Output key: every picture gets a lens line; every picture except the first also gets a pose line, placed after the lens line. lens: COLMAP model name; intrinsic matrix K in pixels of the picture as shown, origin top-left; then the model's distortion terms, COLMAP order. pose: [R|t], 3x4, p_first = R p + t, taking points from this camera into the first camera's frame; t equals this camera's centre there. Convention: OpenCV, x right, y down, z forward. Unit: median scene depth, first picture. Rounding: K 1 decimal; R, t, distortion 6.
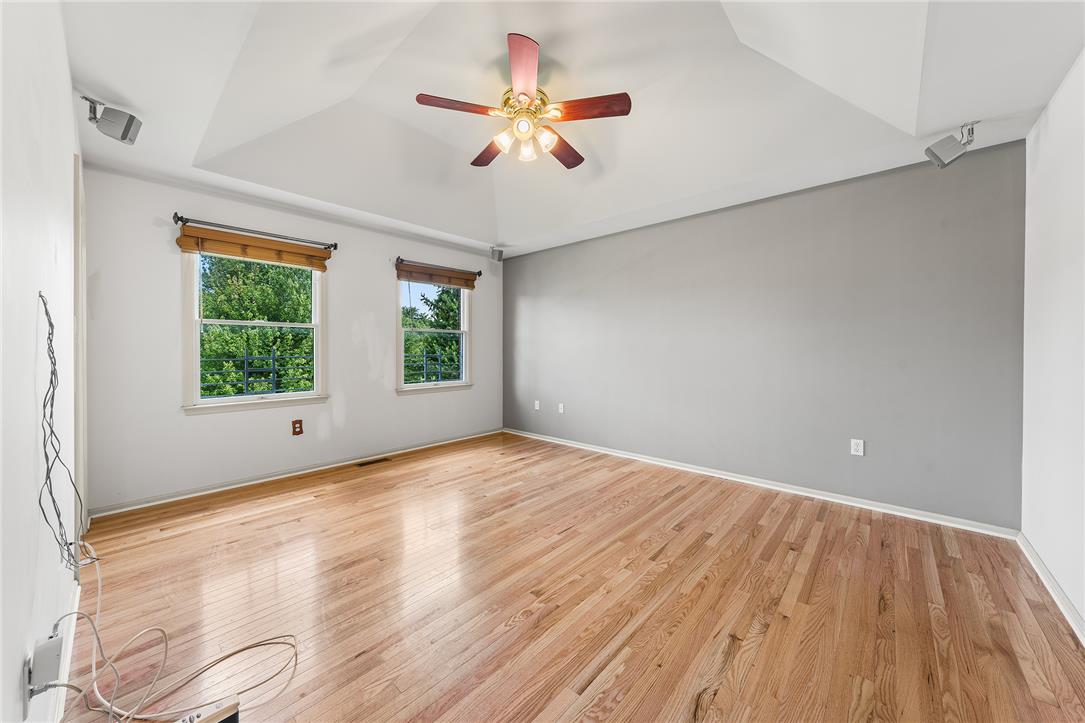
lens RADIAL K [[390.3, 0, 543.6], [0, 390.3, 353.7], [0, 0, 1]] dist [-0.002604, -0.000191]
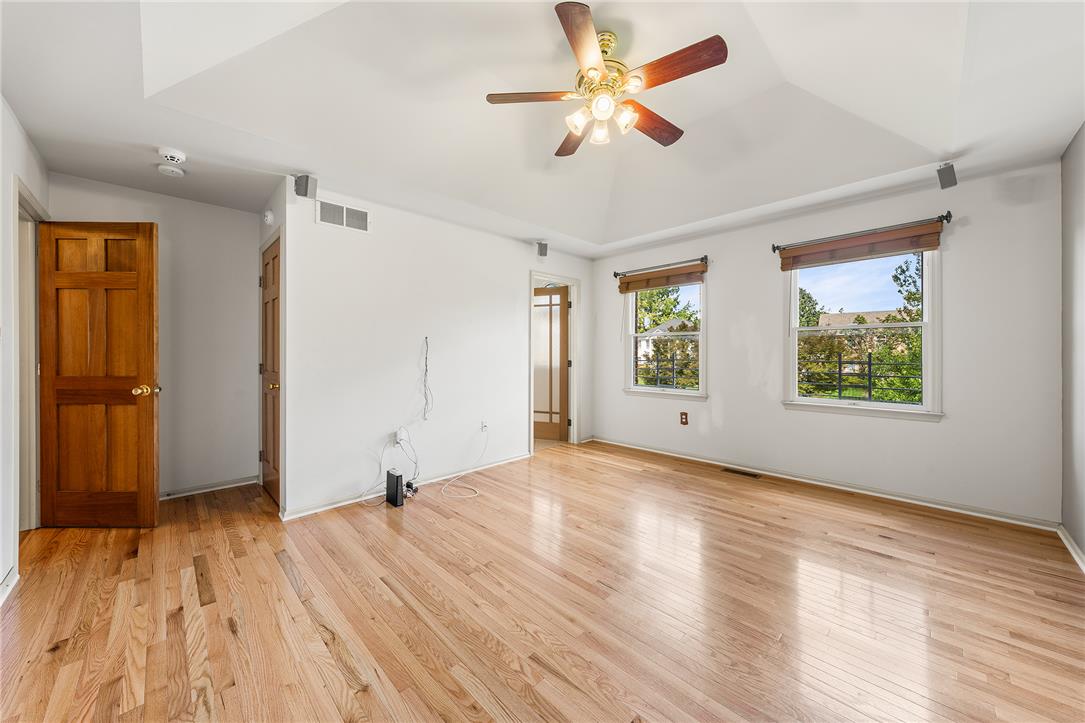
lens RADIAL K [[390.3, 0, 548.5], [0, 390.3, 356.0], [0, 0, 1]] dist [-0.002604, -0.000191]
pose [[-0.058352, 0.006268, -0.998276, 0.632330], [-0.009631, 0.999930, 0.006842, -0.008720], [0.998250, 0.010013, -0.058288, 0.694164]]
